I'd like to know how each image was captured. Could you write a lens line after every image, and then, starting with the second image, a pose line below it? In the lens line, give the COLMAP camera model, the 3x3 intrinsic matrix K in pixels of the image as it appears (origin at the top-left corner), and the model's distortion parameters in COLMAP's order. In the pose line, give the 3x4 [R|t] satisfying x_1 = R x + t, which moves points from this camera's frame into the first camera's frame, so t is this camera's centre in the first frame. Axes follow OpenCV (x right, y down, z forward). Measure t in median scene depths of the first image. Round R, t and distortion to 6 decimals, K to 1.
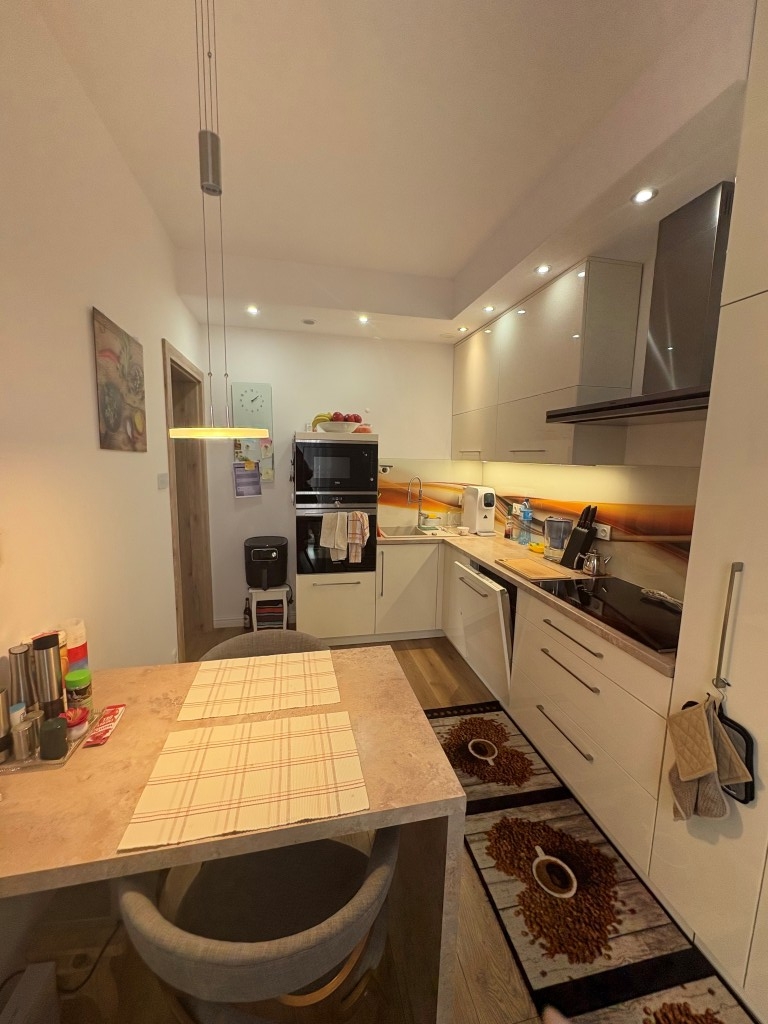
lens RADIAL K [[409.3, 0, 383.4], [0, 409.3, 511.4], [0, 0, 1]] dist [0.000949, 0.000095]
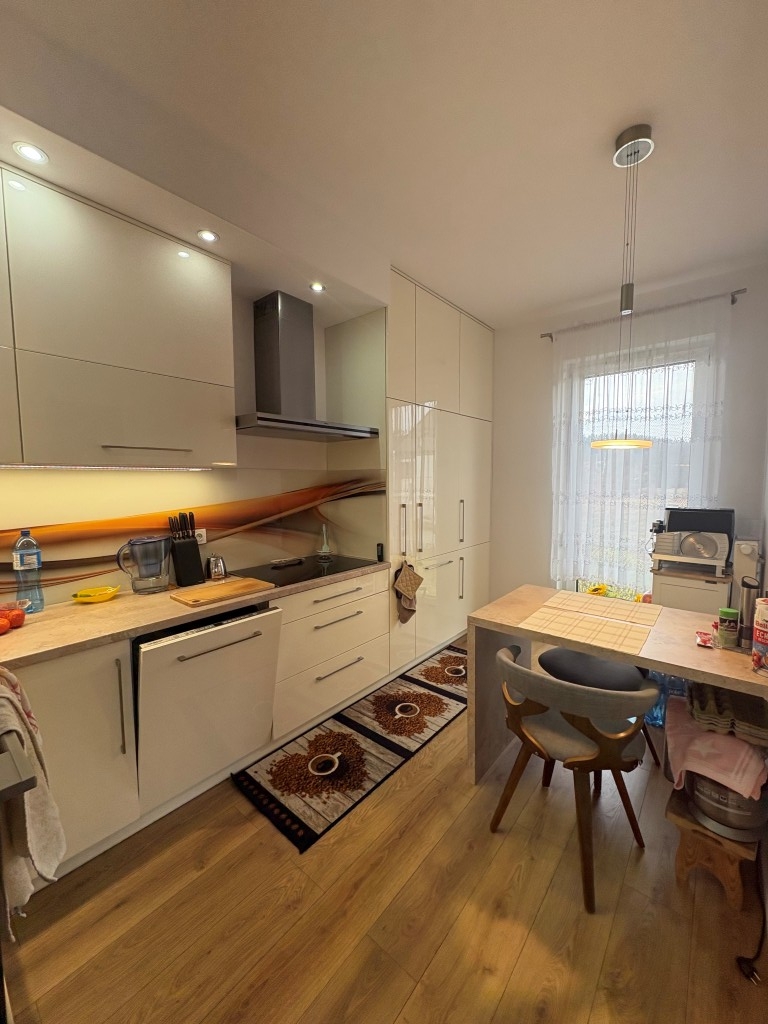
lens RADIAL K [[409.3, 0, 384.4], [0, 409.3, 508.7], [0, 0, 1]] dist [0.000949, 0.000095]
pose [[-0.613574, -0.076518, 0.785921, -0.624863], [0.102392, 0.979181, 0.175272, -0.177366], [-0.782970, 0.188014, -0.592966, 1.530673]]
